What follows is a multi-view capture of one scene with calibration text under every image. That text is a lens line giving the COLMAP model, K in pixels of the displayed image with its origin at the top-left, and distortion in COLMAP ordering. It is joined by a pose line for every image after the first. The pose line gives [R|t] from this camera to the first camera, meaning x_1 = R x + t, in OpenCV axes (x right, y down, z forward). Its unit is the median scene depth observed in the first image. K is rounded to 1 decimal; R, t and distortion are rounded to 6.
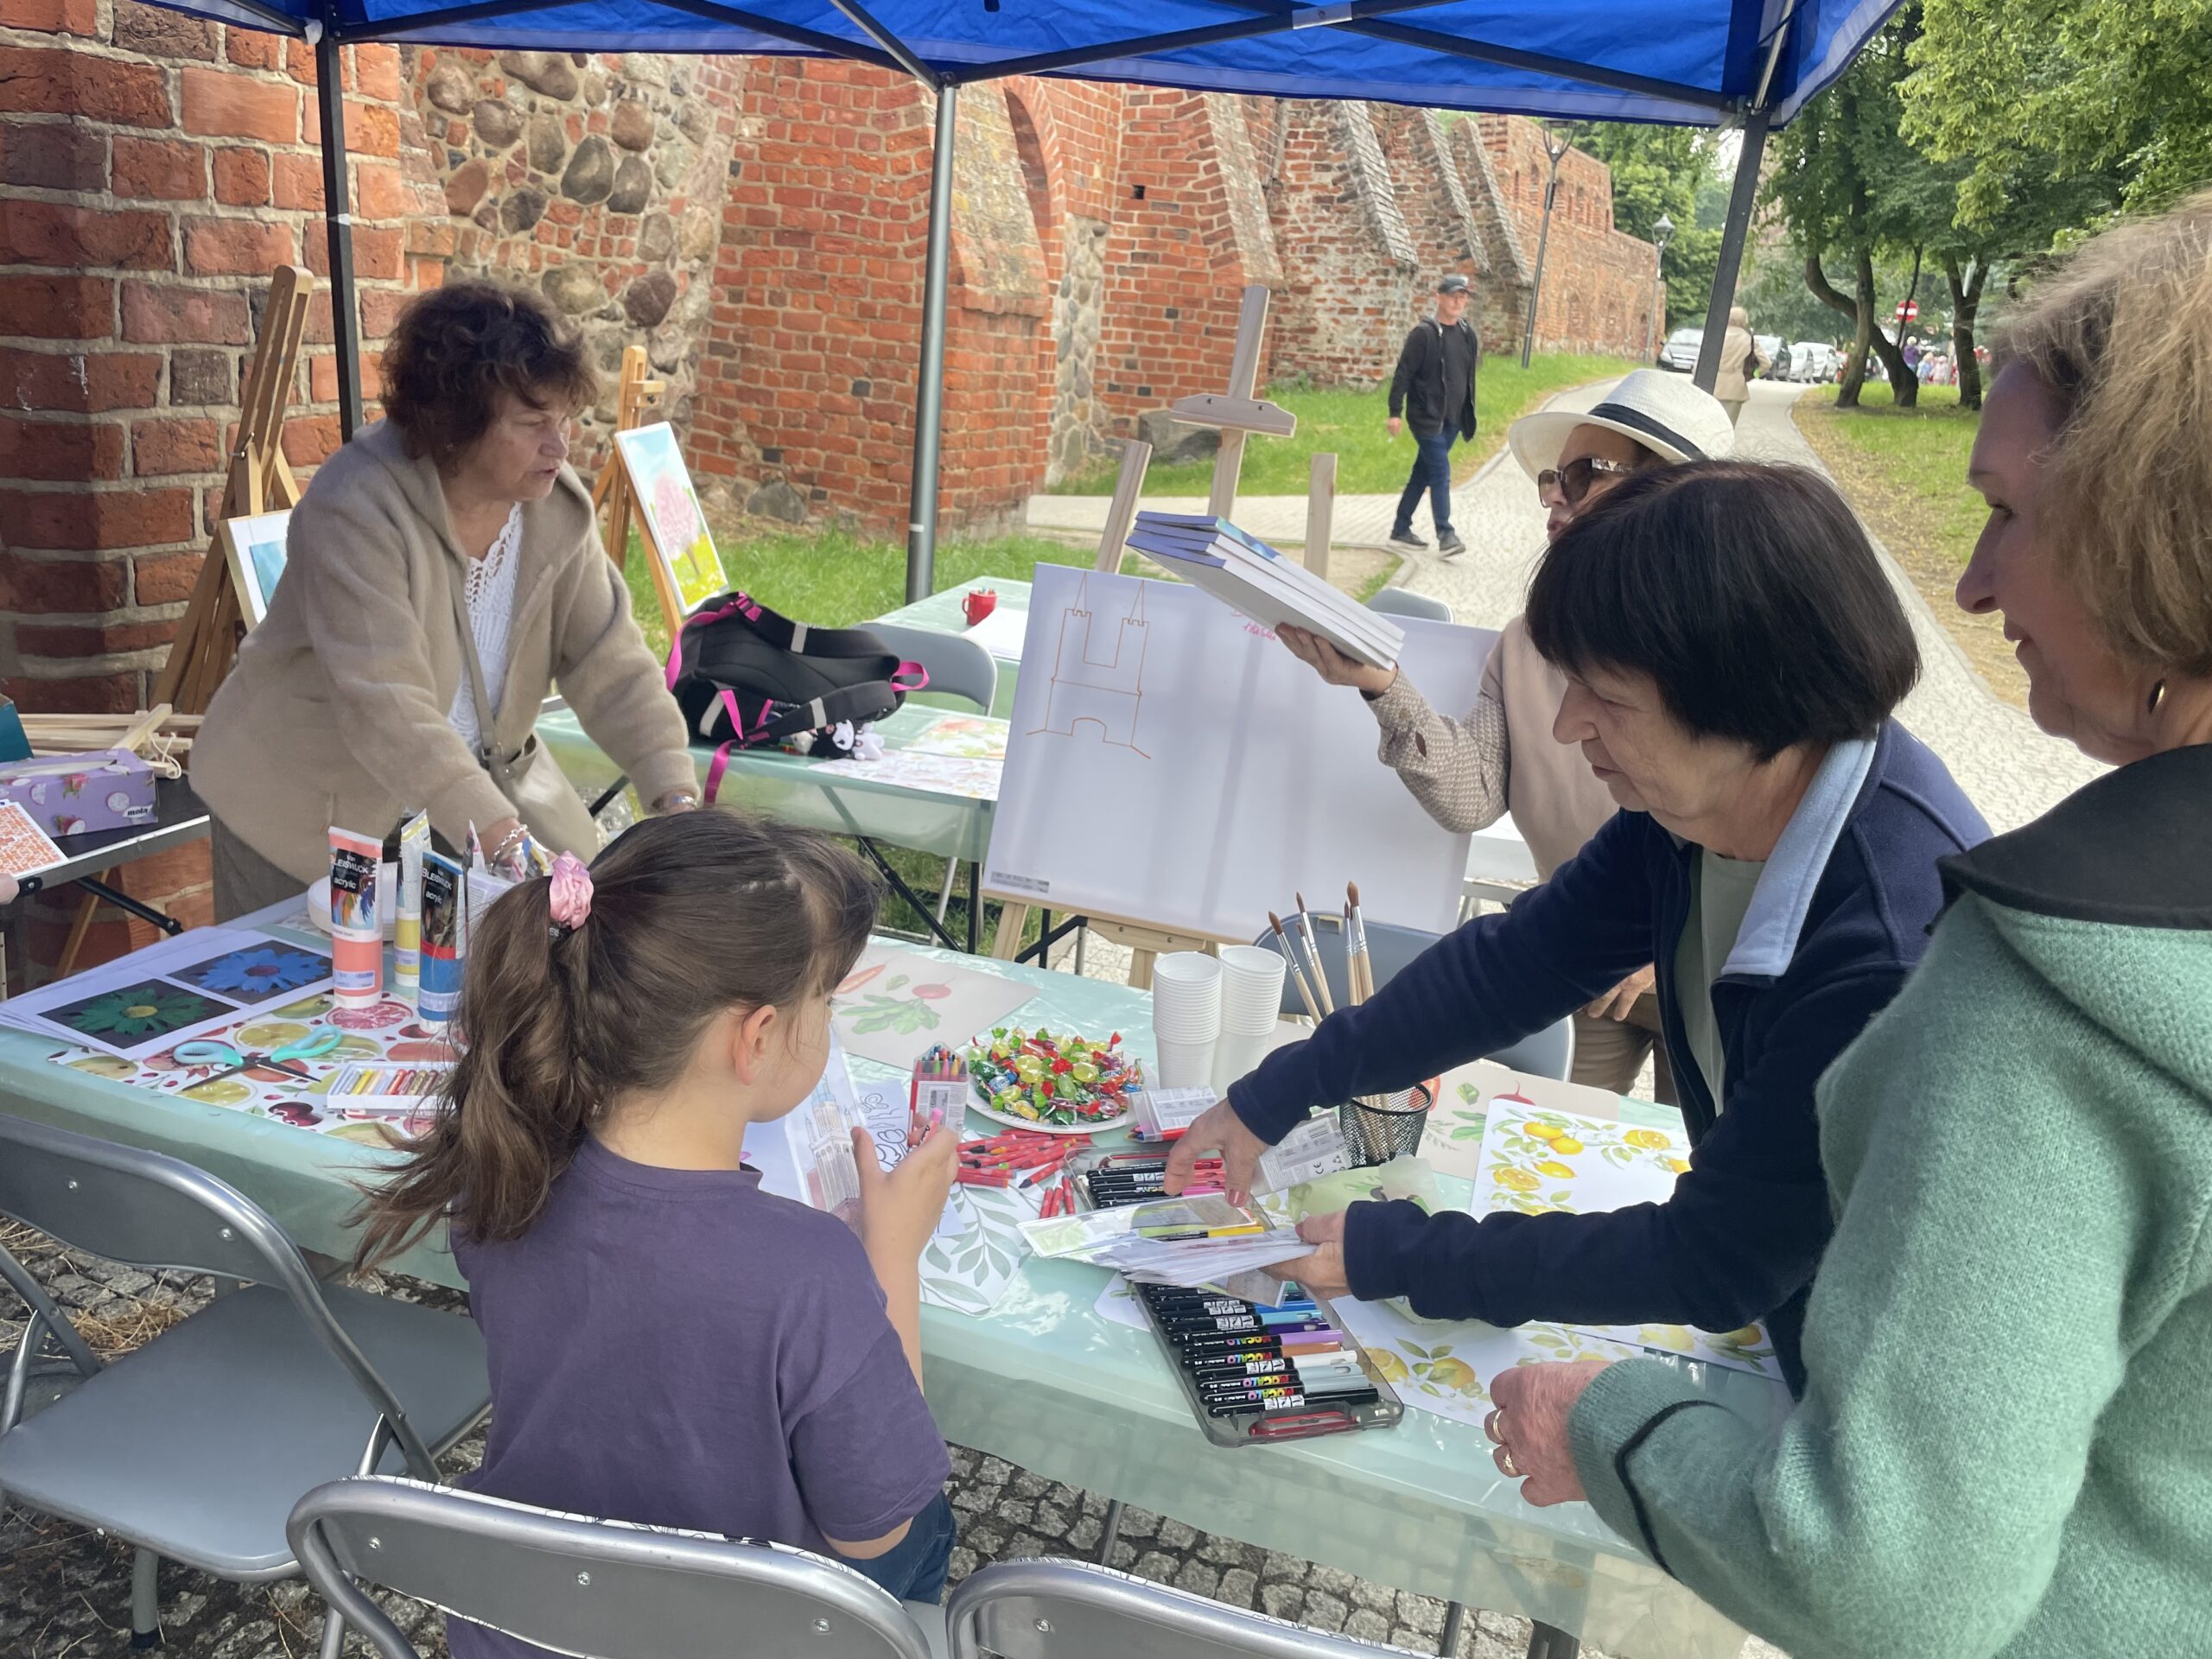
lens RADIAL K [[1703.1, 0, 1100.2], [0, 1703.1, 780.7], [0, 0, 1]] dist [0.083148, -0.119319]
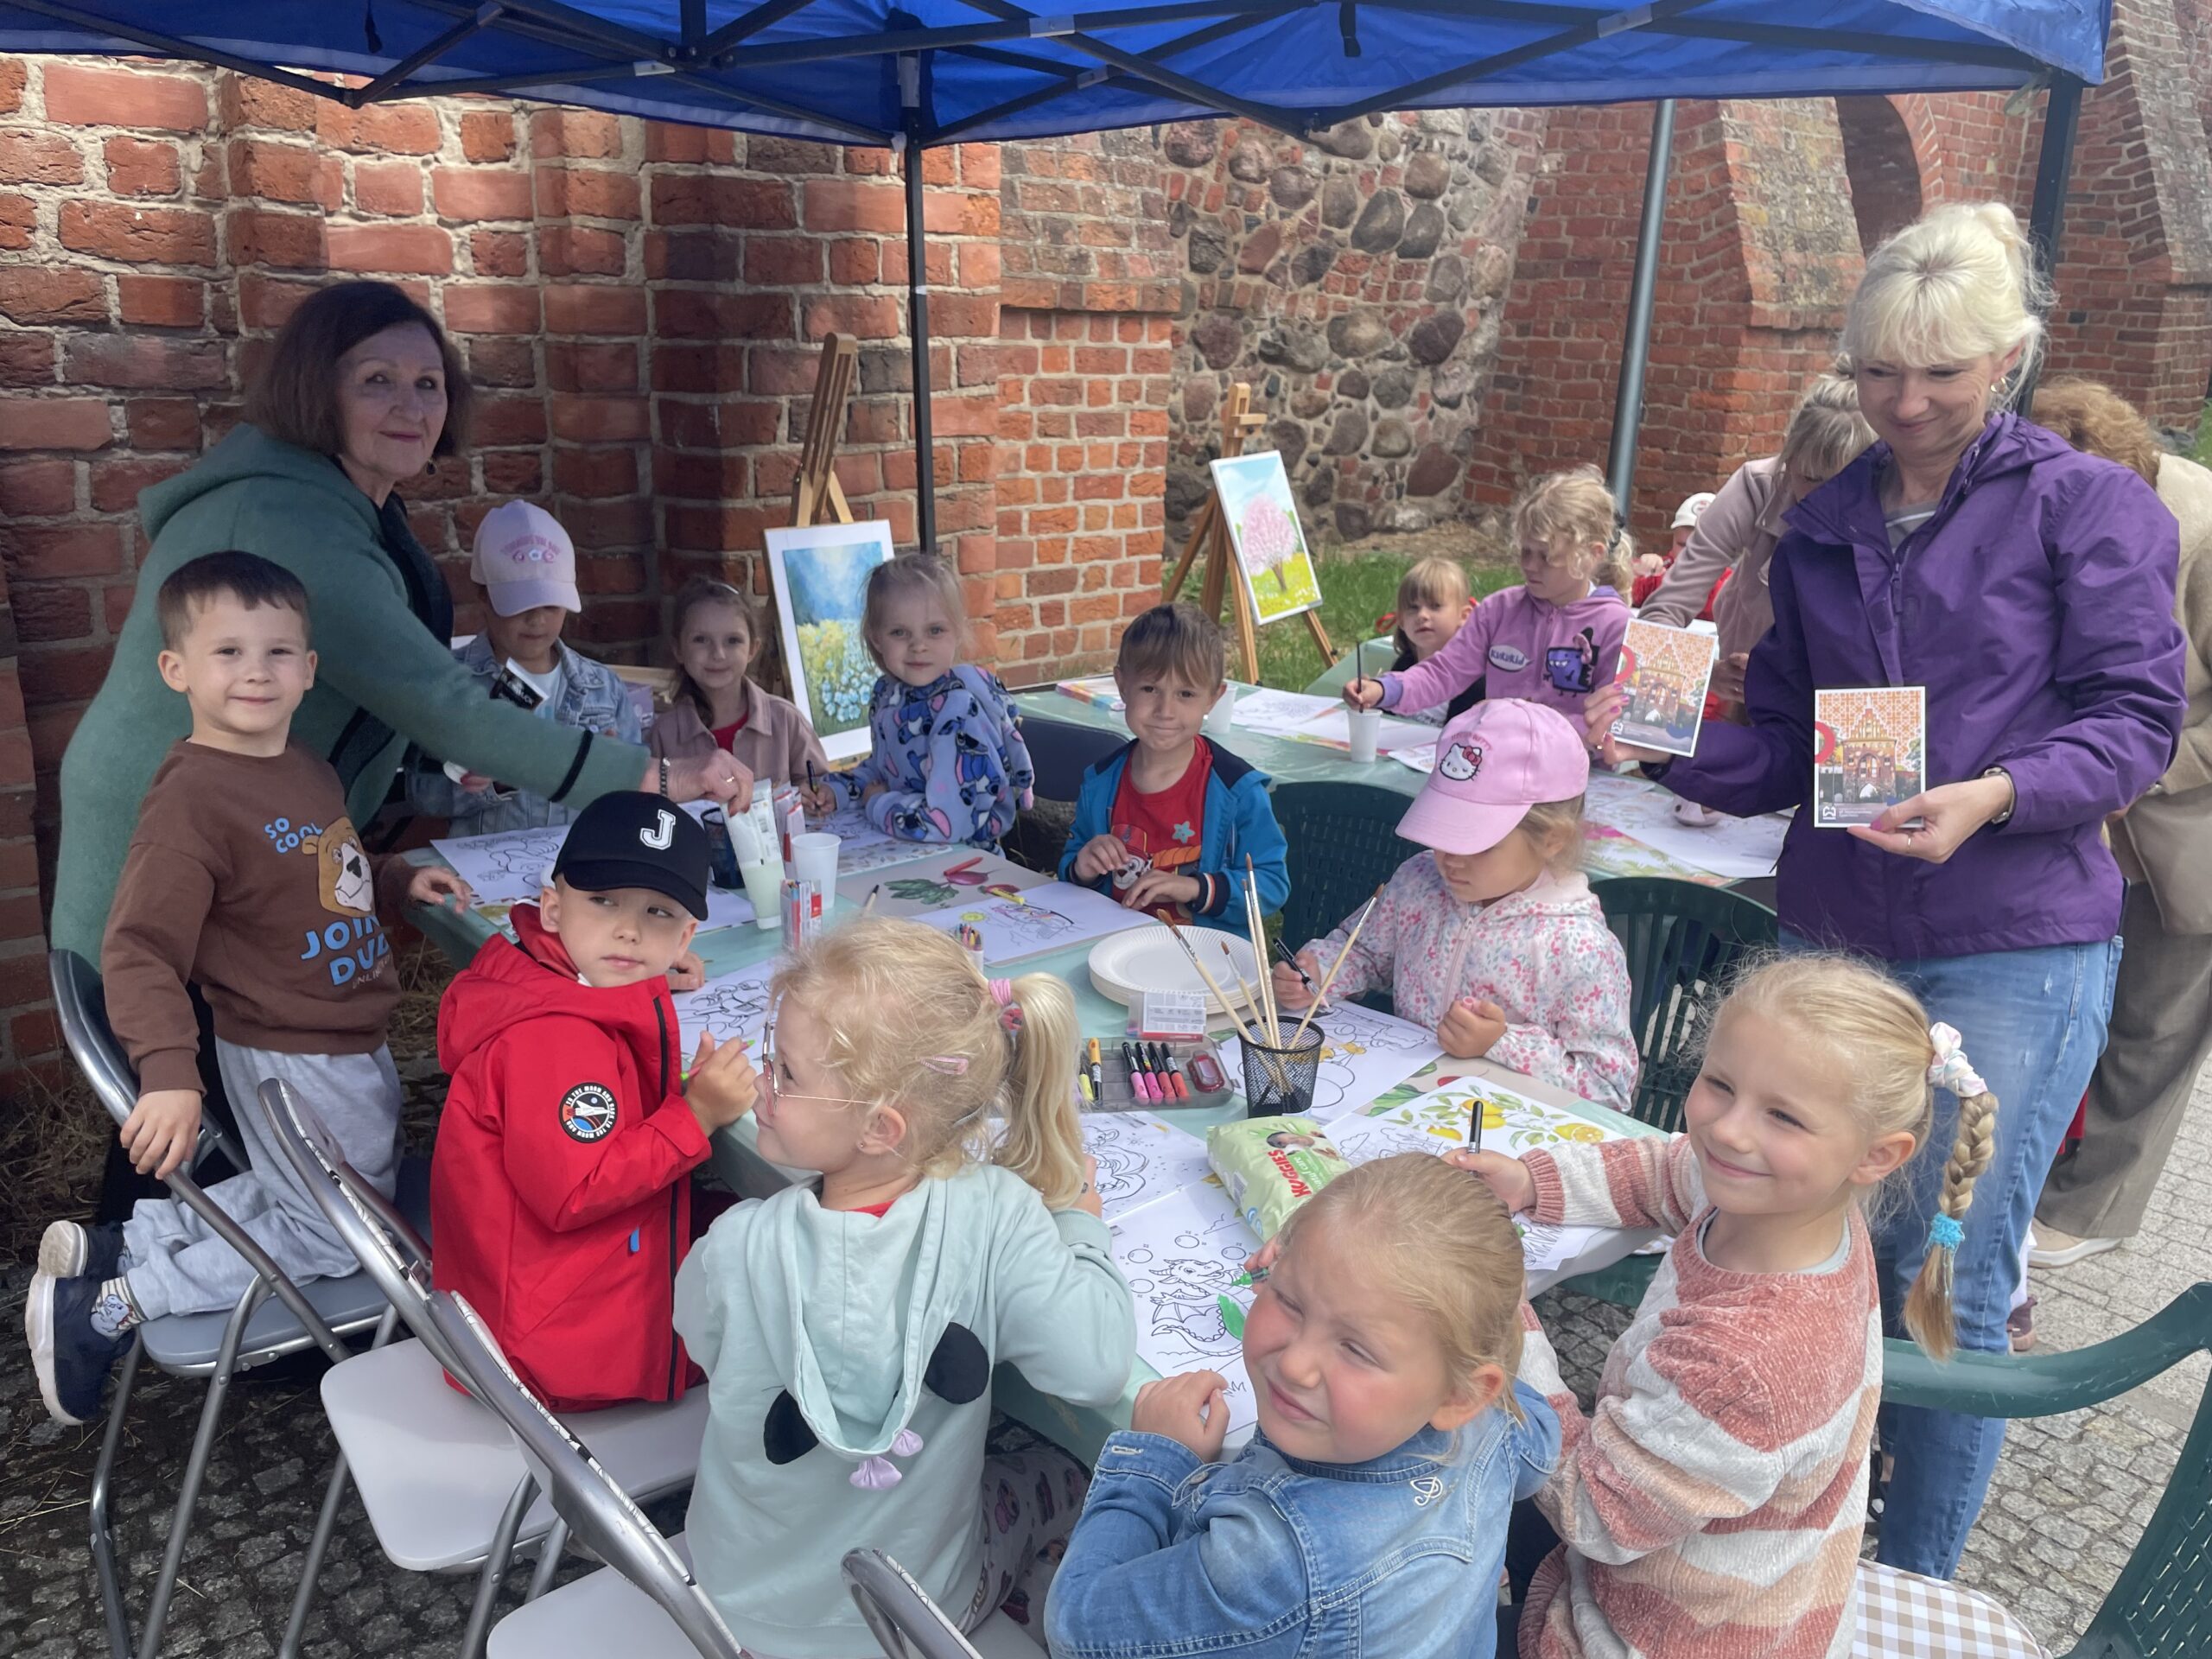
lens RADIAL K [[1703.1, 0, 1100.2], [0, 1703.1, 780.7], [0, 0, 1]] dist [0.083148, -0.119319]
pose [[0.867318, 0.074997, -0.492073, 0.103617], [-0.085194, 0.996363, 0.001695, 0.004797], [0.490410, 0.040451, 0.870552, 0.000495]]
